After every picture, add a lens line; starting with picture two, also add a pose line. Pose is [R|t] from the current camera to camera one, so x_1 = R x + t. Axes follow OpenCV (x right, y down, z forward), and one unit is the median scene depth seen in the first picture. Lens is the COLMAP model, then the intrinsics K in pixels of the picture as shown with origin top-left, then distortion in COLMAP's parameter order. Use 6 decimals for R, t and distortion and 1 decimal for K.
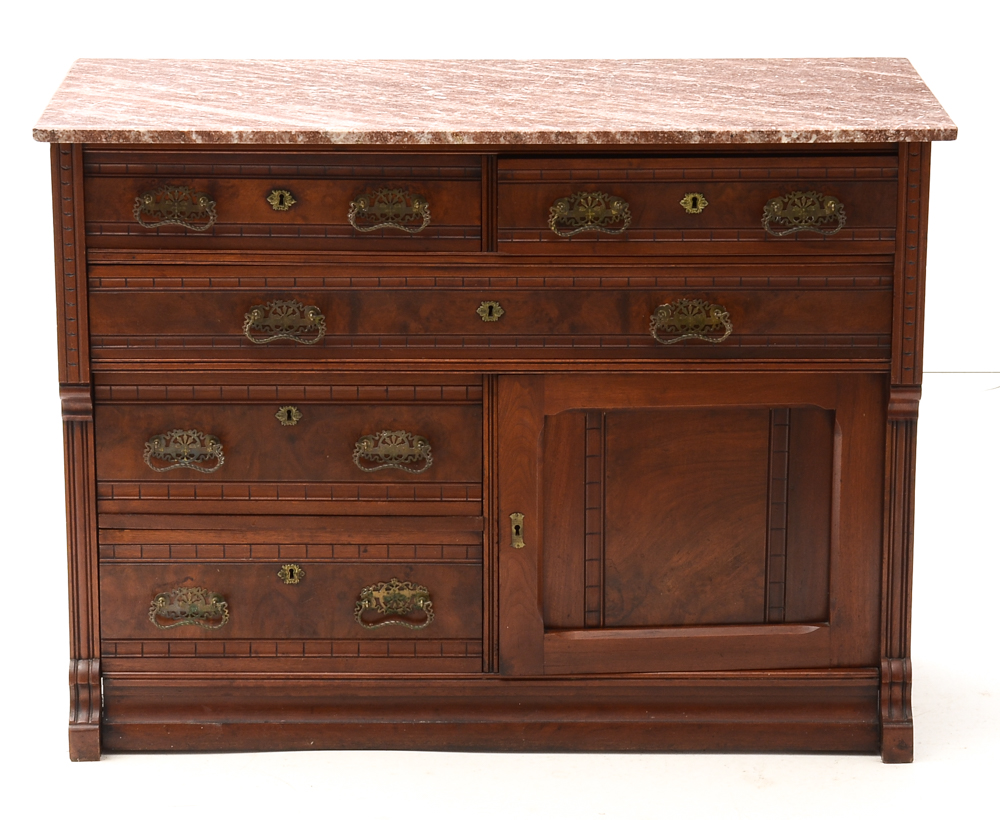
lens RADIAL K [[3178.9, 0, 471.9], [0, 3178.9, 412.1], [0, 0, 1]] dist [0.399385, 0.772712]
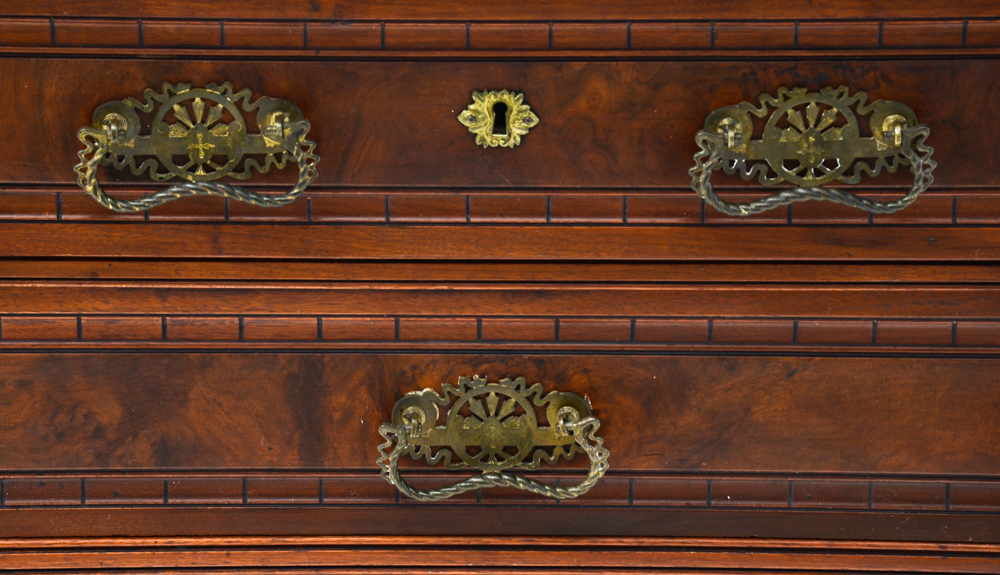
lens RADIAL K [[3712.0, 0, 471.0], [0, 3712.0, 288.0], [0, 0, 1]] dist [1.137141, 0.354194]
pose [[0.999931, 0.005290, 0.010534, 0.062171], [-0.006114, 0.996789, 0.079842, -0.079342], [-0.010078, -0.079901, 0.996752, 0.589408]]
